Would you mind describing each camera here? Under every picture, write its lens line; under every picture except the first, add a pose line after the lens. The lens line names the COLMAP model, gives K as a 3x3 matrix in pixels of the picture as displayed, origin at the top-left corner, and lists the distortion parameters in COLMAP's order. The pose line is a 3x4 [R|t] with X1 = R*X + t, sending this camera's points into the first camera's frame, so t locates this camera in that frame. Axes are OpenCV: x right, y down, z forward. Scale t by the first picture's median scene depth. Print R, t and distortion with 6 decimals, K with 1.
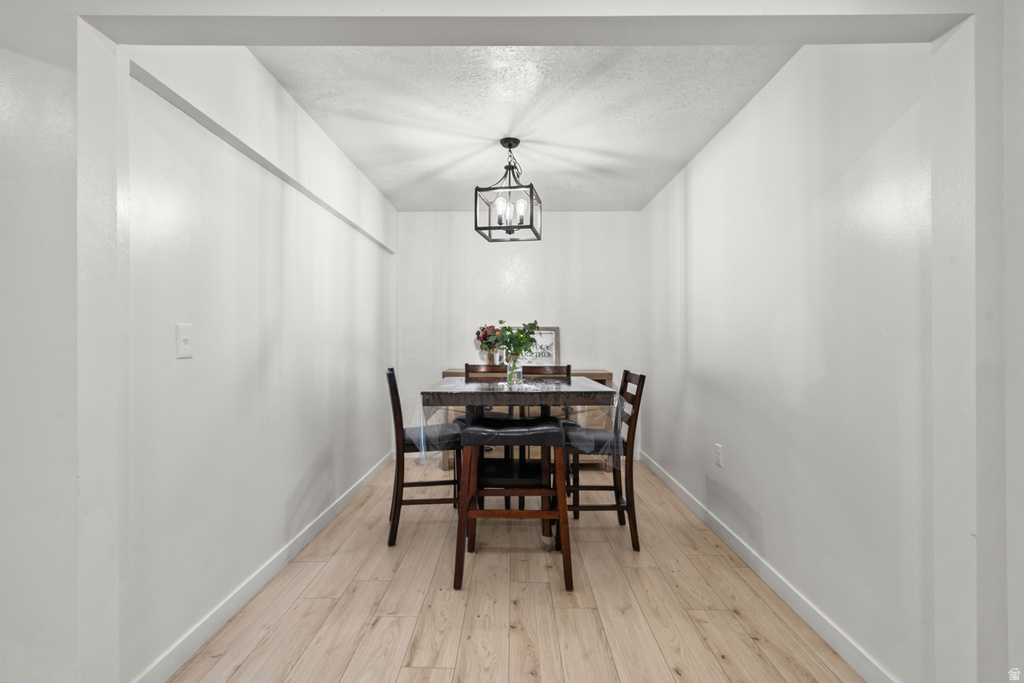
lens RADIAL K [[477.7, 0, 513.3], [0, 477.7, 343.9], [0, 0, 1]] dist [0.000130, 0.000571]
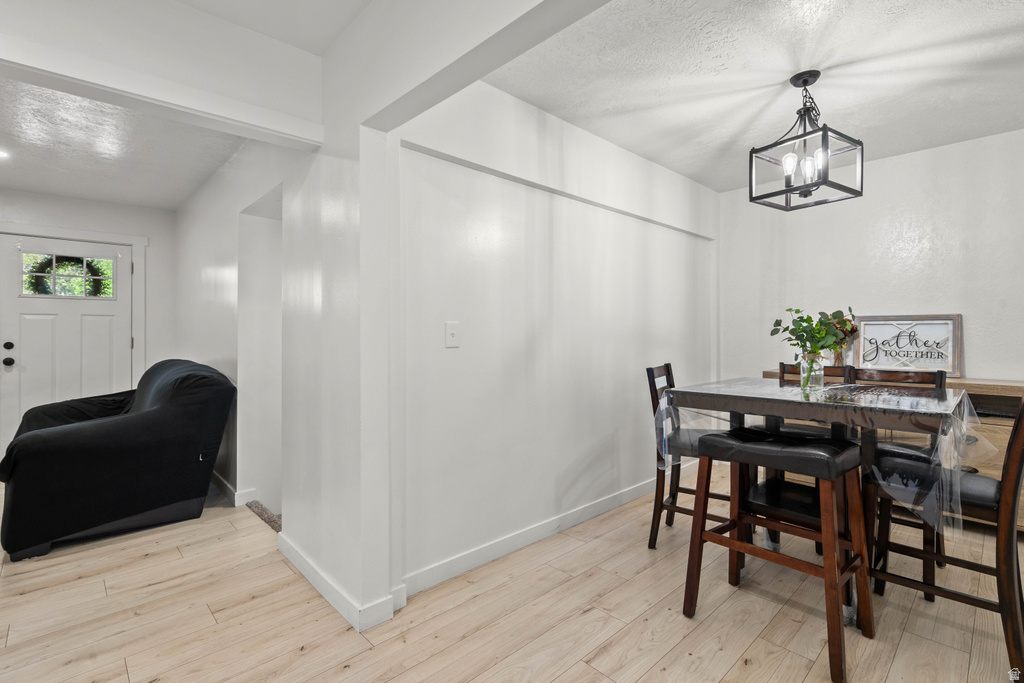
lens RADIAL K [[485.1, 0, 510.1], [0, 485.1, 338.8], [0, 0, 1]] dist [-0.000094, 0.000796]
pose [[0.689616, 0.005638, -0.724153, 0.258823], [-0.005116, 0.999983, 0.002914, 0.000371], [0.724157, 0.001695, 0.689633, 0.124309]]
